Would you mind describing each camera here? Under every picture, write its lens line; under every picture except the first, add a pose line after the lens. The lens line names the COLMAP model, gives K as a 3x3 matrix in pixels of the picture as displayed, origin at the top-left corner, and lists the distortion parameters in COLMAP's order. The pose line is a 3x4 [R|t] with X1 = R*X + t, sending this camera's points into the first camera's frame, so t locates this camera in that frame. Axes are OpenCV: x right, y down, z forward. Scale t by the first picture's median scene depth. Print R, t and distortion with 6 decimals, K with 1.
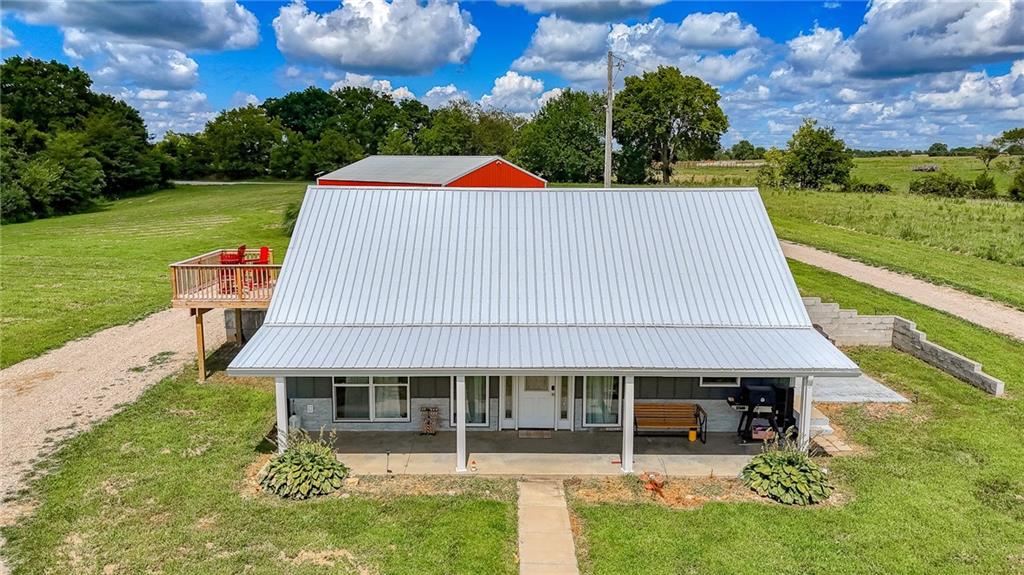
lens RADIAL K [[772.1, 0, 511.0], [0, 772.1, 284.9], [0, 0, 1]] dist [0.041089, -0.005423]
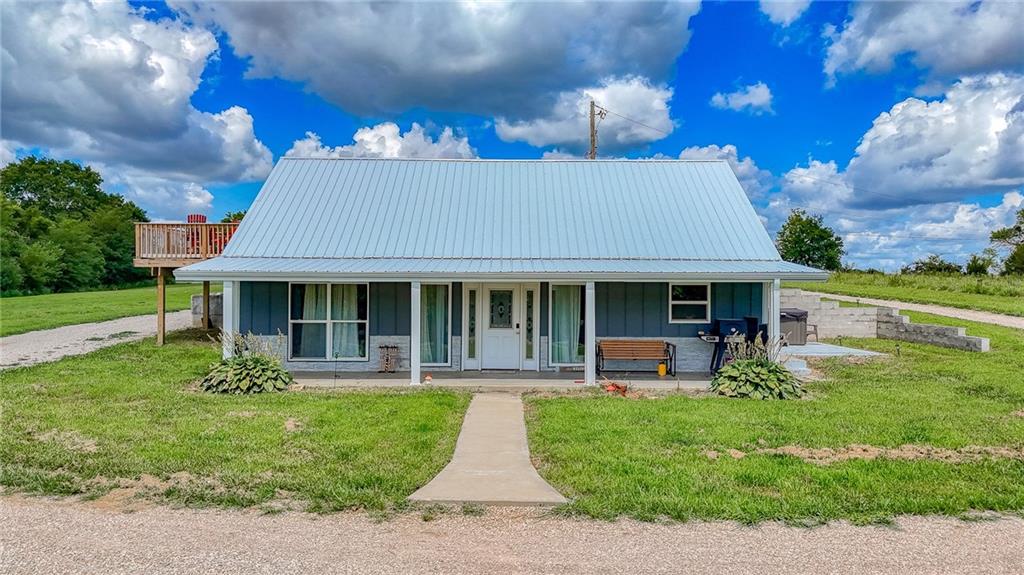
lens RADIAL K [[769.0, 0, 512.0], [0, 769.0, 287.5], [0, 0, 1]] dist [0.045935, -0.003804]
pose [[0.999994, -0.000489, -0.003520, 0.041488], [-0.000085, 0.986918, -0.161223, 0.196786], [0.003553, 0.161223, 0.986912, 0.035585]]
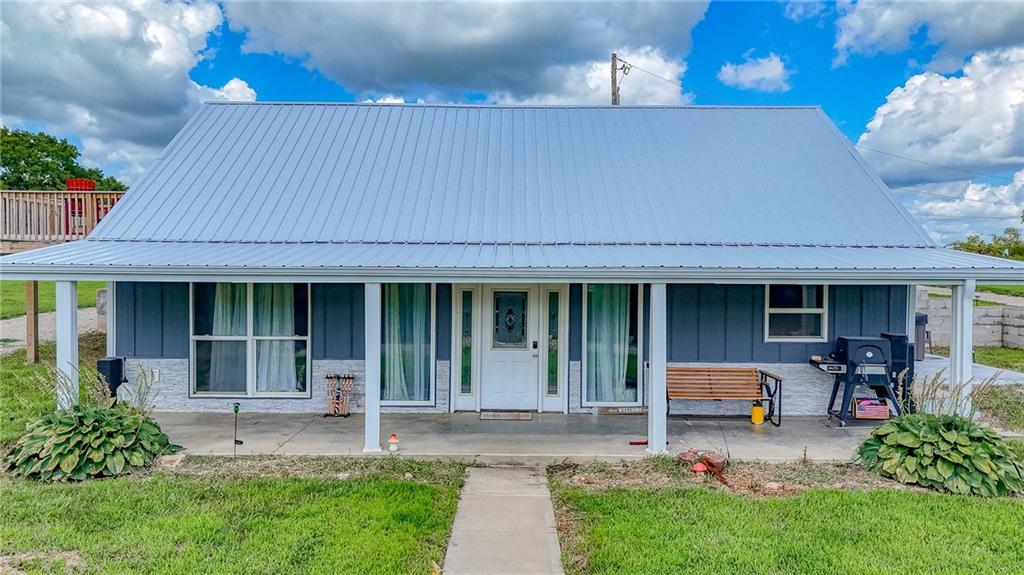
lens RADIAL K [[770.8, 0, 510.2], [0, 770.8, 289.3], [0, 0, 1]] dist [0.032996, -0.005961]
pose [[0.999962, 0.001804, -0.008543, 0.031961], [-0.002913, 0.991287, -0.131689, 0.140473], [0.008231, 0.131709, 0.991254, 0.292995]]
